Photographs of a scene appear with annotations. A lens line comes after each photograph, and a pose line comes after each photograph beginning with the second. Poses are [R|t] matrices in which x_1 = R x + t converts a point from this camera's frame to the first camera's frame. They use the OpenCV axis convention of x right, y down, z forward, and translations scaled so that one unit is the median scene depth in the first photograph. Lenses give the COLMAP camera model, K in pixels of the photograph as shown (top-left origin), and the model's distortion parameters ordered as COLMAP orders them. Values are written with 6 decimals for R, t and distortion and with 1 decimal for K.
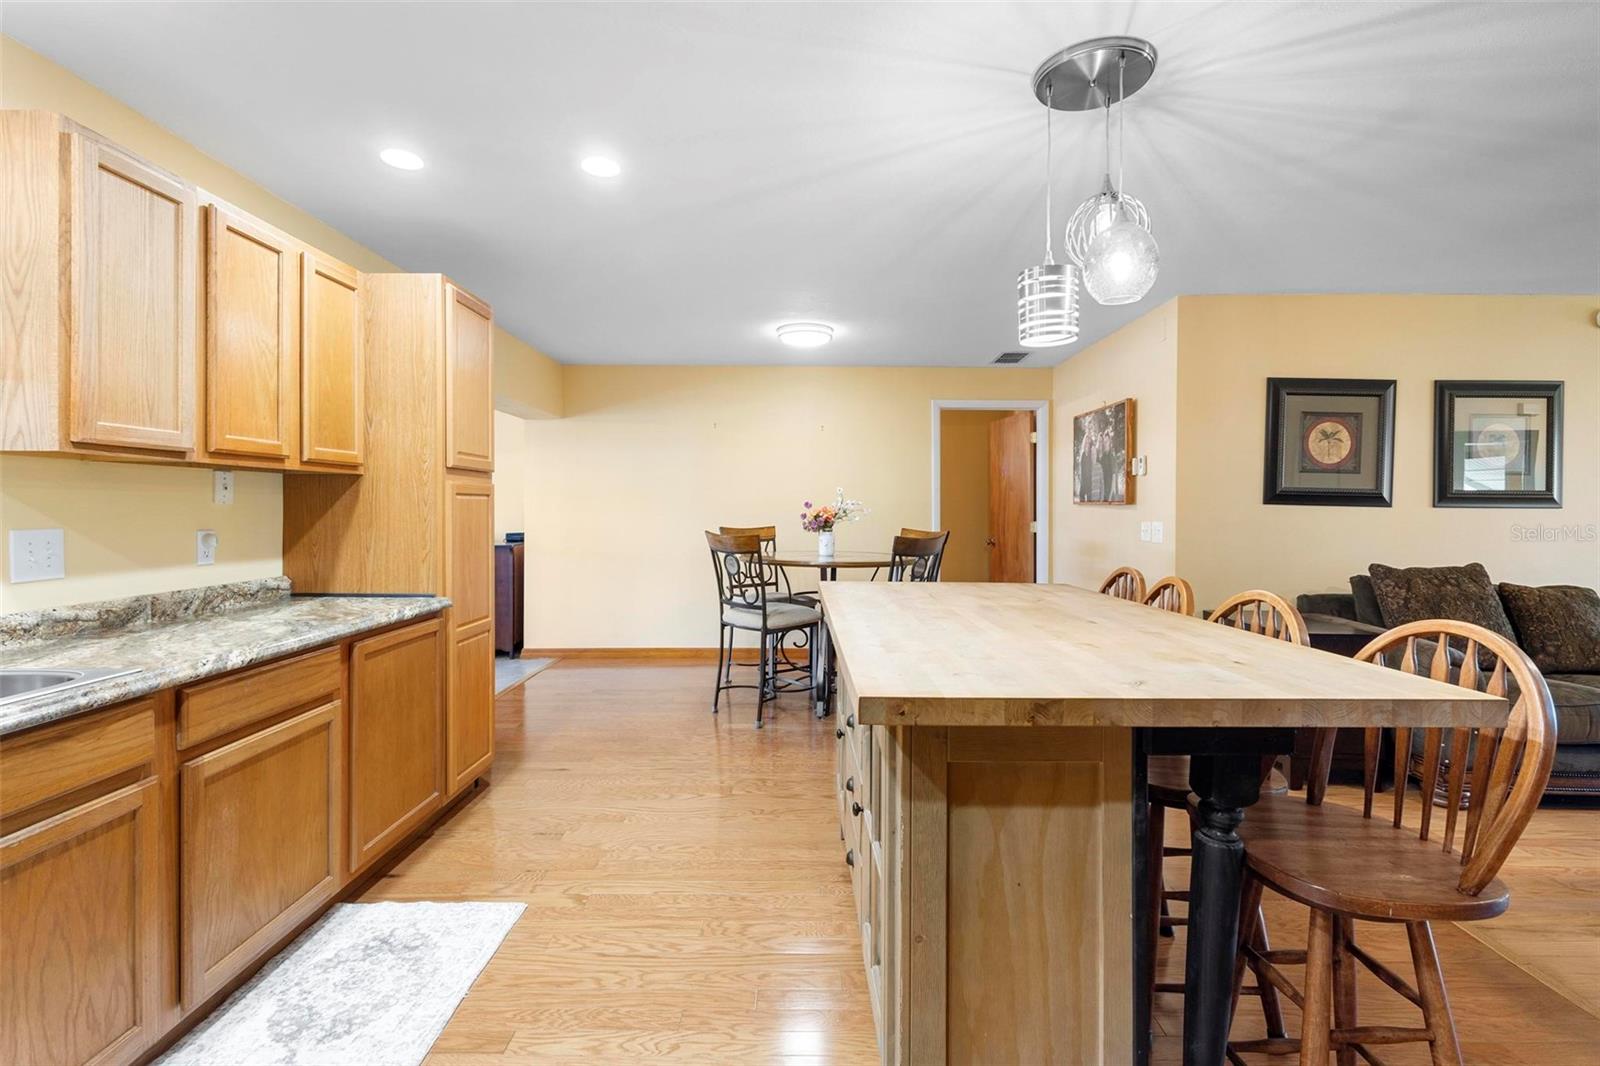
lens RADIAL K [[751.7, 0, 812.0], [0, 751.7, 506.7], [0, 0, 1]] dist [0.008420, -0.001393]
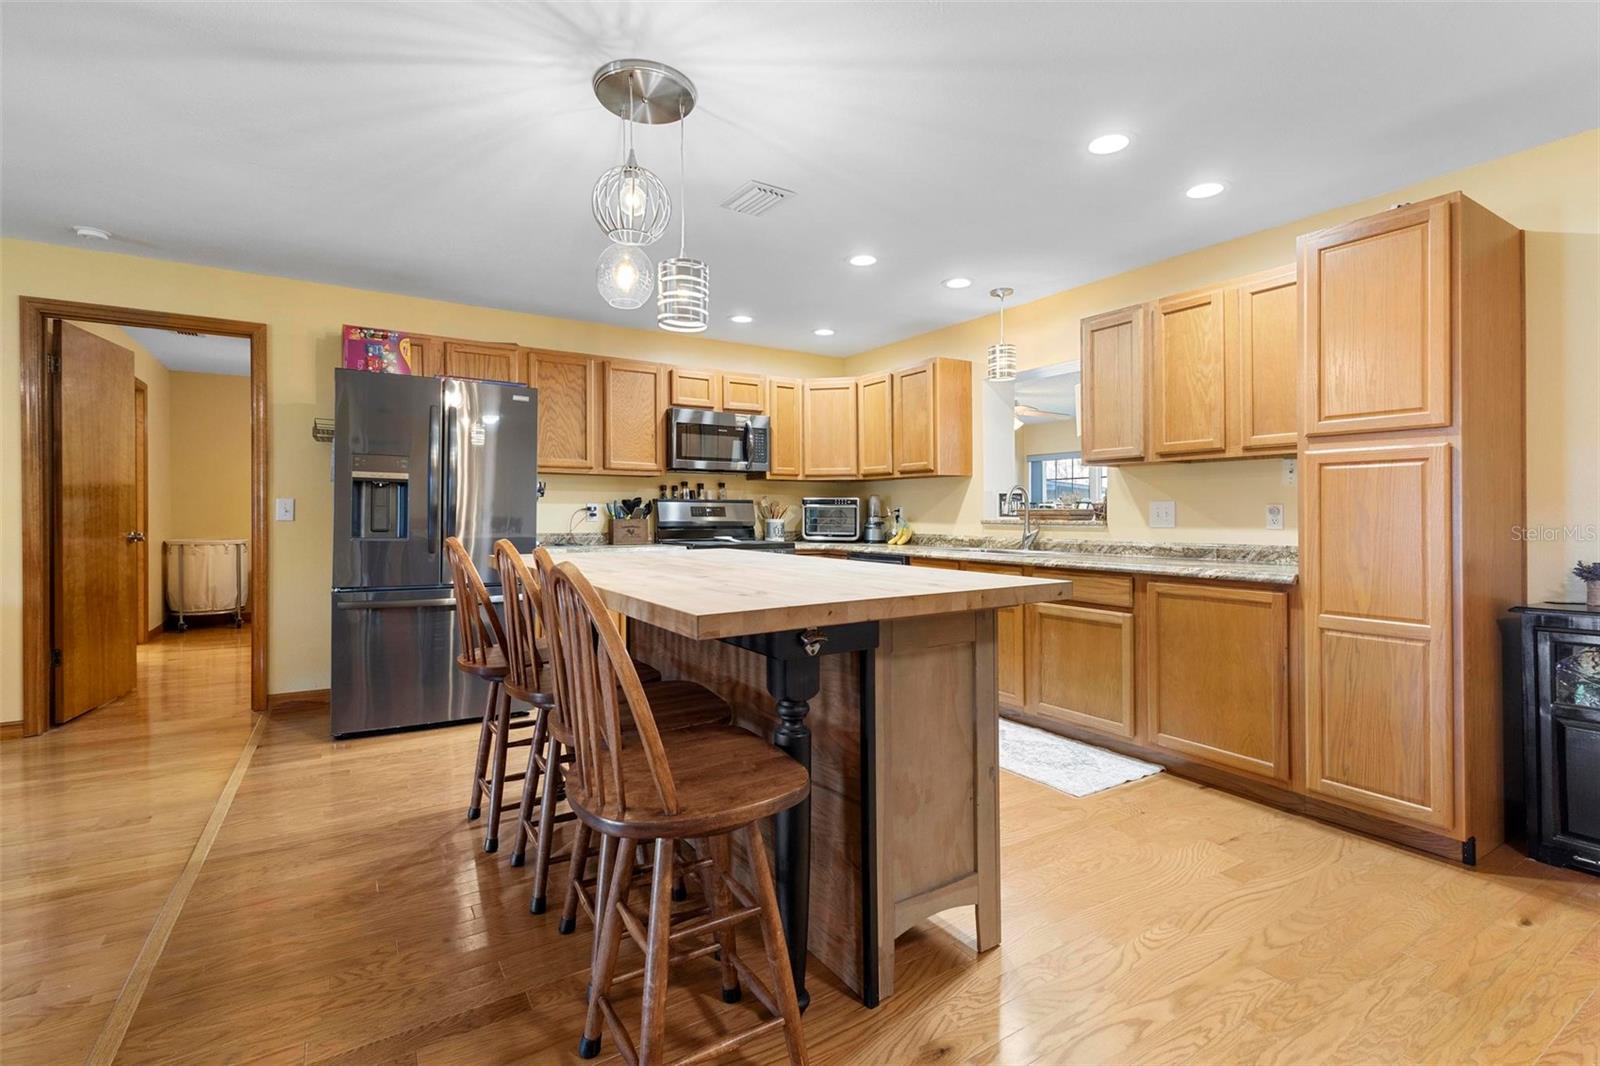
lens RADIAL K [[751.7, 0, 807.2], [0, 751.7, 523.4], [0, 0, 1]] dist [0.008420, -0.001393]
pose [[-0.853599, 0.006479, -0.520891, 0.760076], [0.000860, 0.999939, 0.011028, 0.061763], [0.520930, 0.008966, -0.853552, 2.090830]]
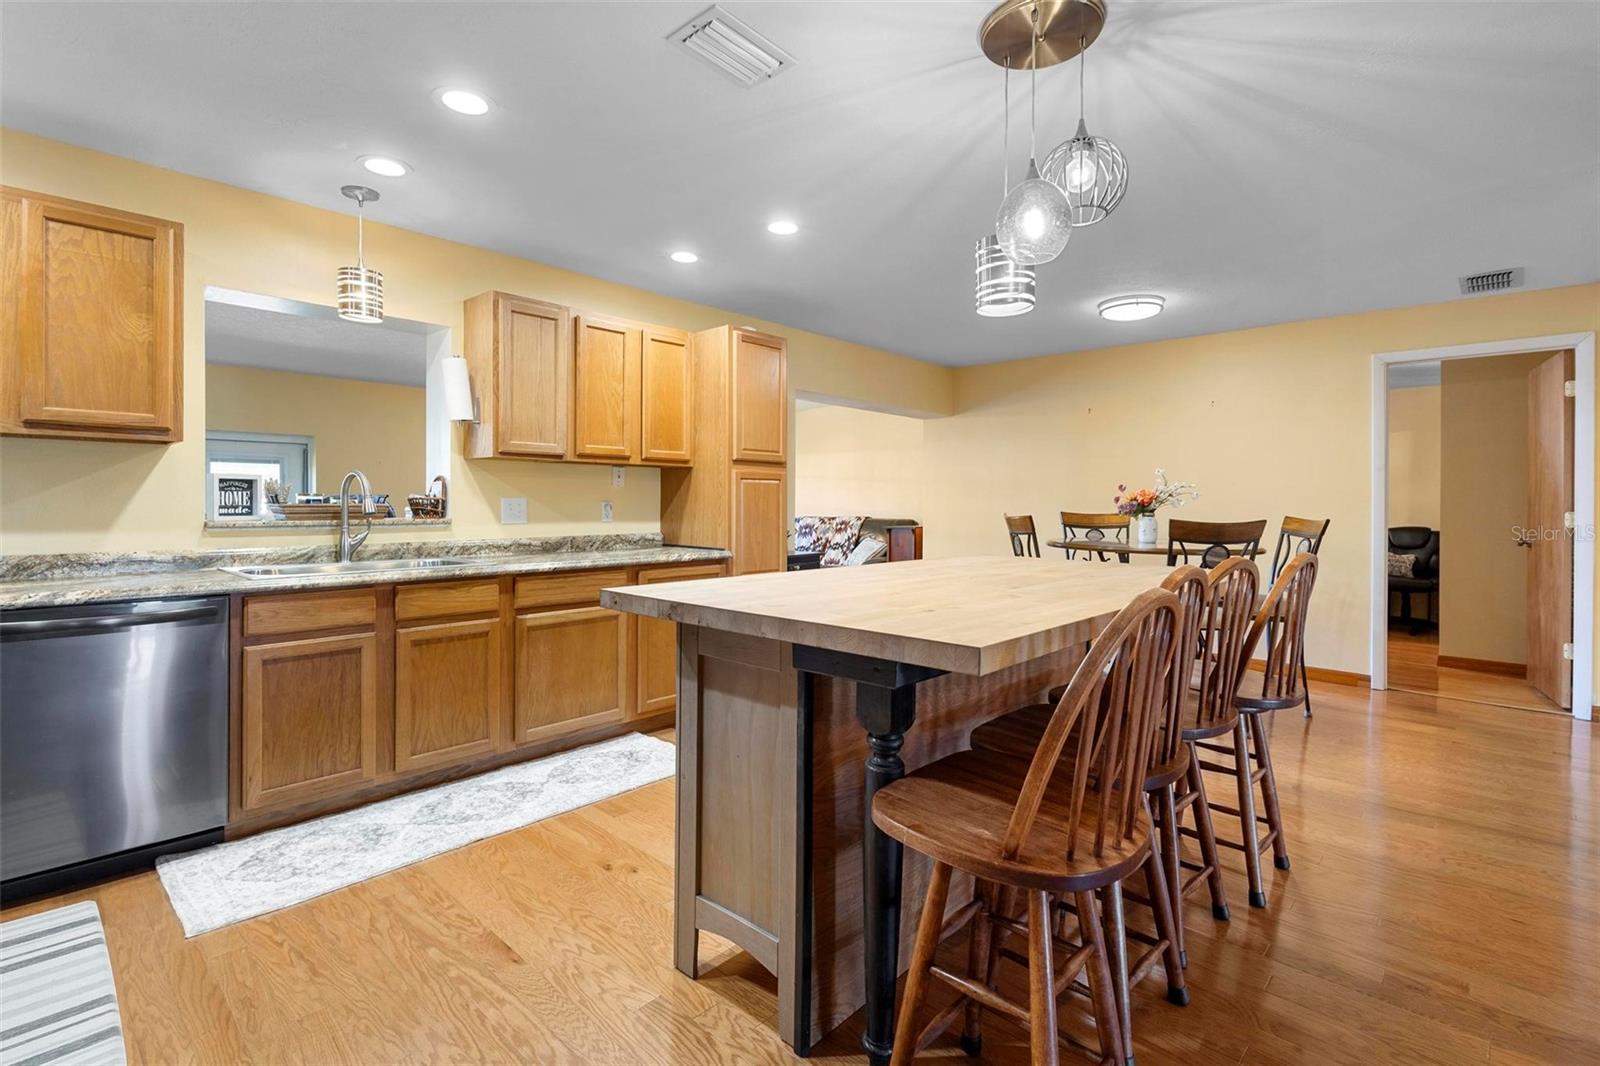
lens RADIAL K [[751.7, 0, 805.1], [0, 751.7, 500.6], [0, 0, 1]] dist [0.008420, -0.001393]
pose [[0.730663, -0.001322, -0.682737, 0.827480], [-0.001743, 0.999991, -0.003802, 0.041678], [0.682736, 0.003968, 0.730654, 0.079626]]
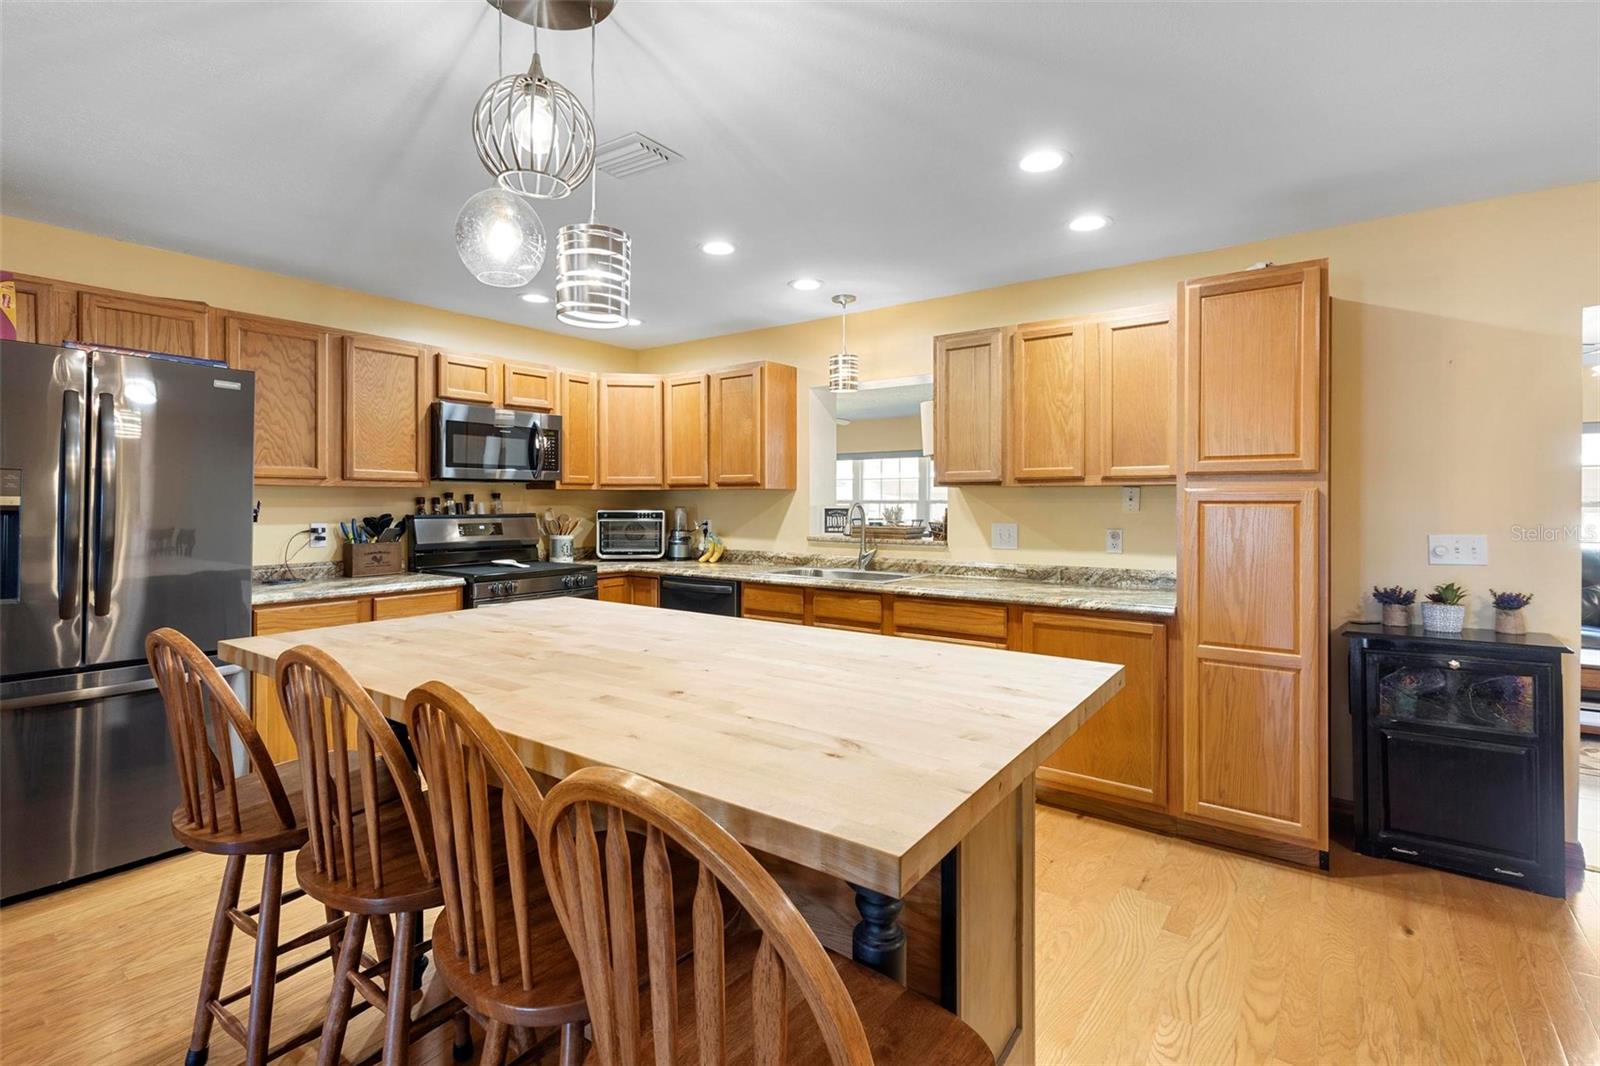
lens RADIAL K [[751.7, 0, 808.3], [0, 751.7, 507.3], [0, 0, 1]] dist [0.008420, -0.001393]
pose [[-0.602641, 0.008395, -0.797969, 0.831730], [0.002991, 0.999961, 0.008261, -0.028393], [0.798007, 0.002592, -0.602642, 1.695479]]
